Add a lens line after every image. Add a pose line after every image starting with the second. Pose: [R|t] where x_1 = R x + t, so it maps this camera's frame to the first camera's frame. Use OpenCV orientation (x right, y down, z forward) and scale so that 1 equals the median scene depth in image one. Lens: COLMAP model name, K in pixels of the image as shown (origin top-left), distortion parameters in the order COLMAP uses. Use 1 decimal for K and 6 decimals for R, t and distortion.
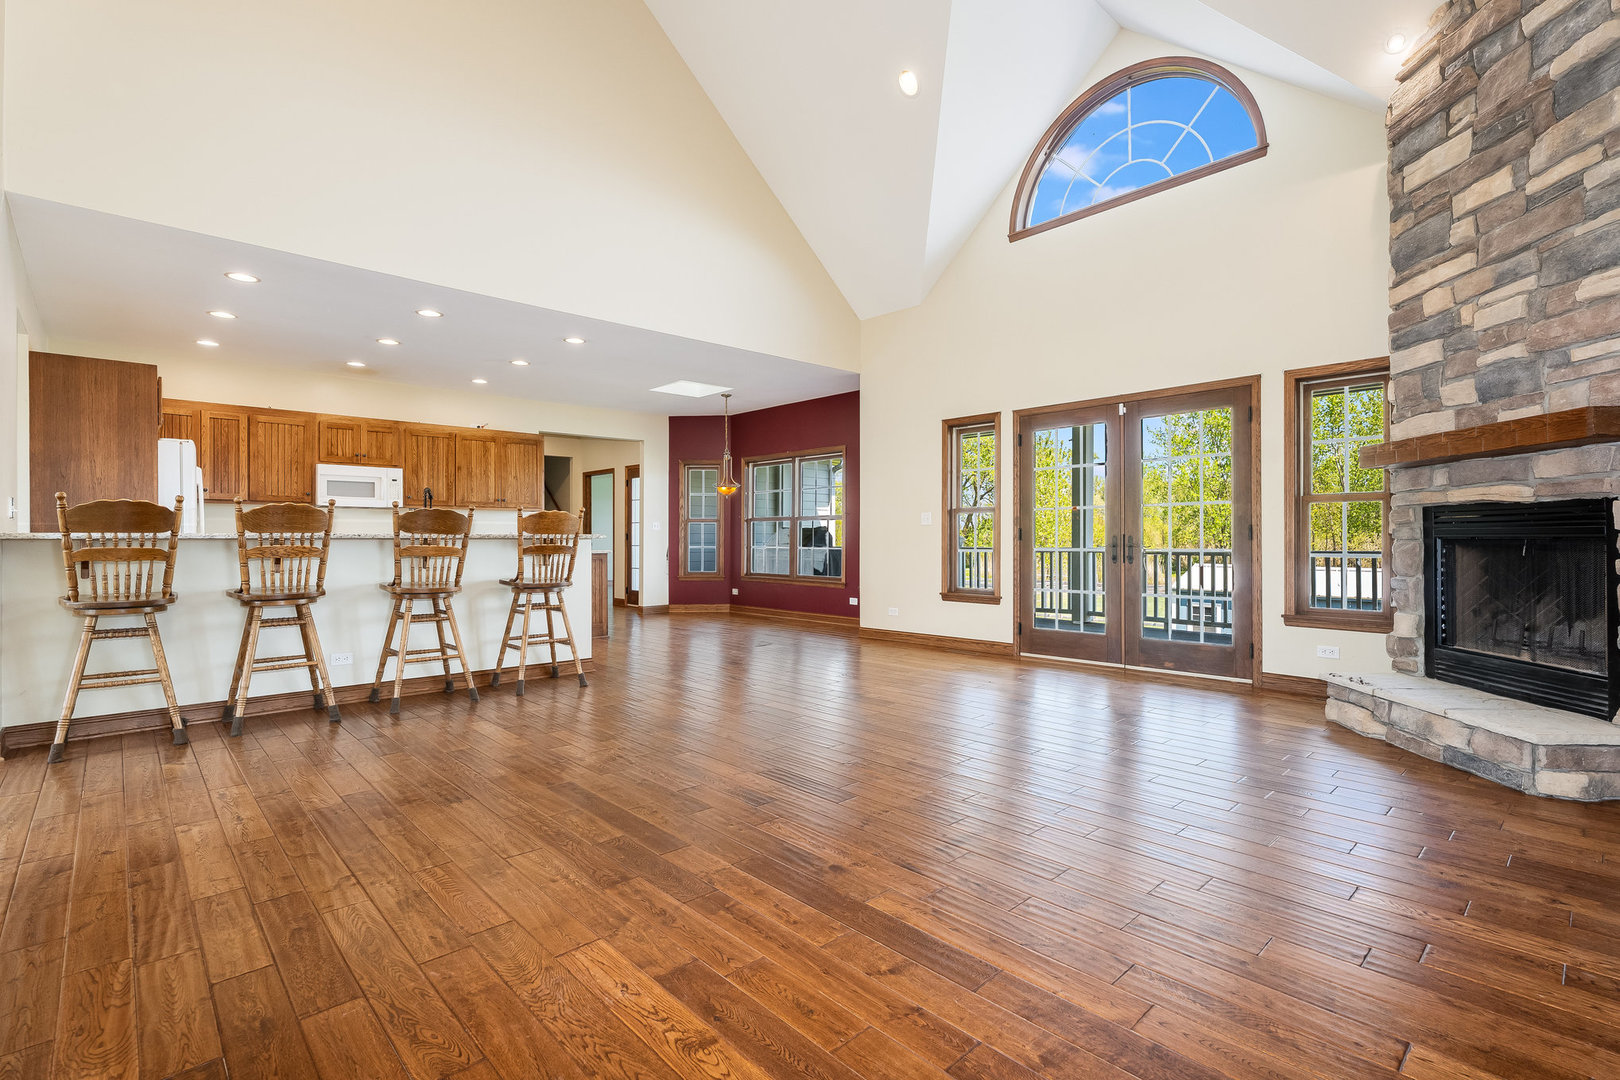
lens RADIAL K [[763.2, 0, 813.8], [0, 763.2, 531.3], [0, 0, 1]] dist [0.016517, -0.000936]
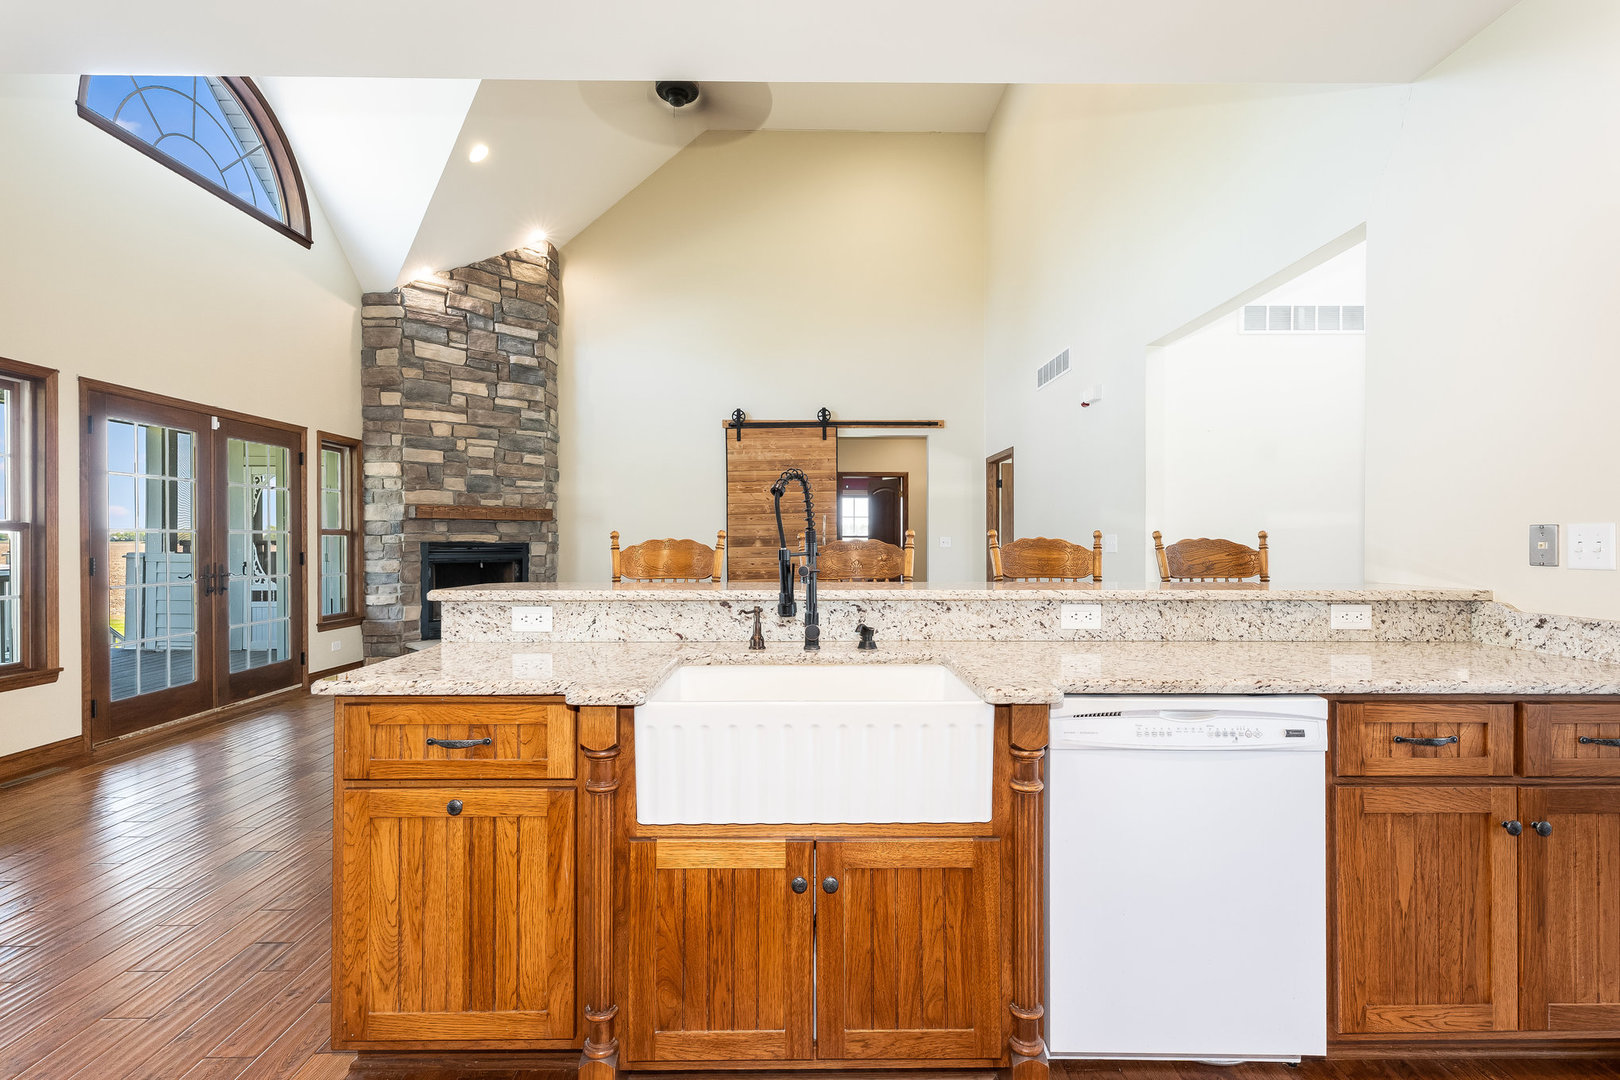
lens RADIAL K [[763.2, 0, 805.7], [0, 763.2, 534.7], [0, 0, 1]] dist [0.016517, -0.000936]
pose [[-0.736471, 0.006365, 0.676439, -1.065437], [-0.006661, 0.999839, -0.016661, -0.028201], [-0.676437, -0.016776, -0.736310, 1.781175]]
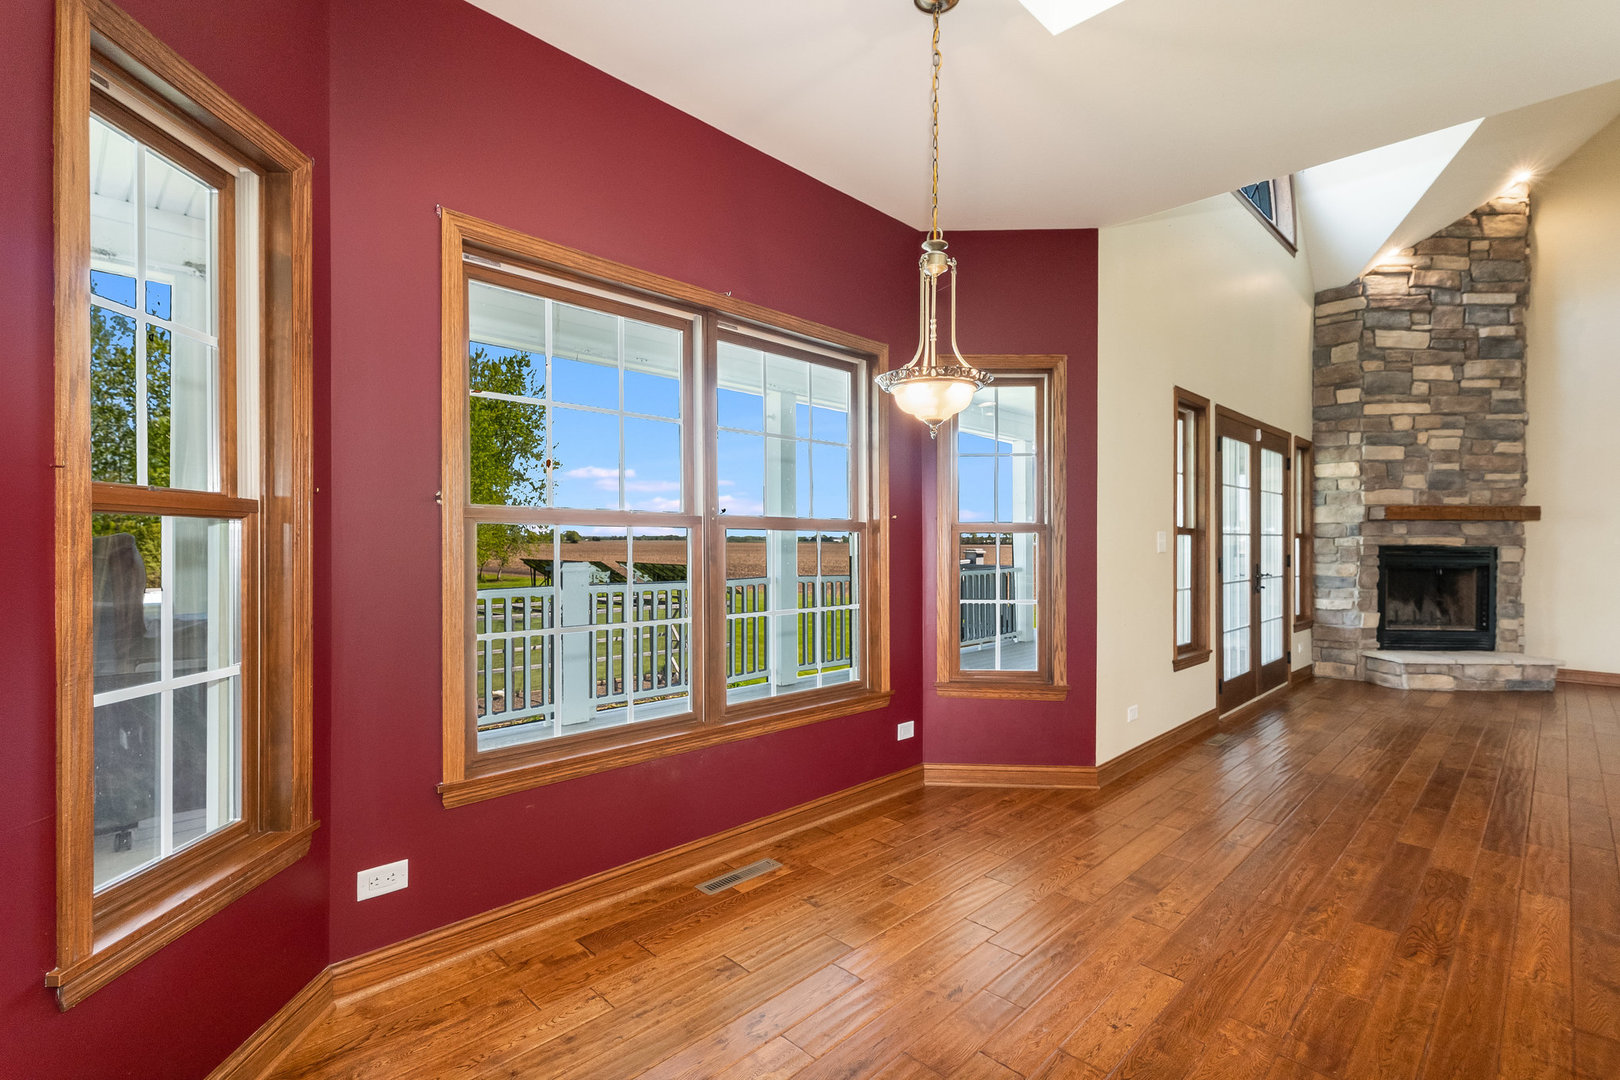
lens RADIAL K [[763.2, 0, 808.2], [0, 763.2, 551.8], [0, 0, 1]] dist [0.016517, -0.000936]
pose [[-0.057451, -0.009100, 0.998307, -0.801571], [-0.014252, 0.999864, 0.008294, -0.016419], [-0.998247, -0.013751, -0.057572, 2.424901]]
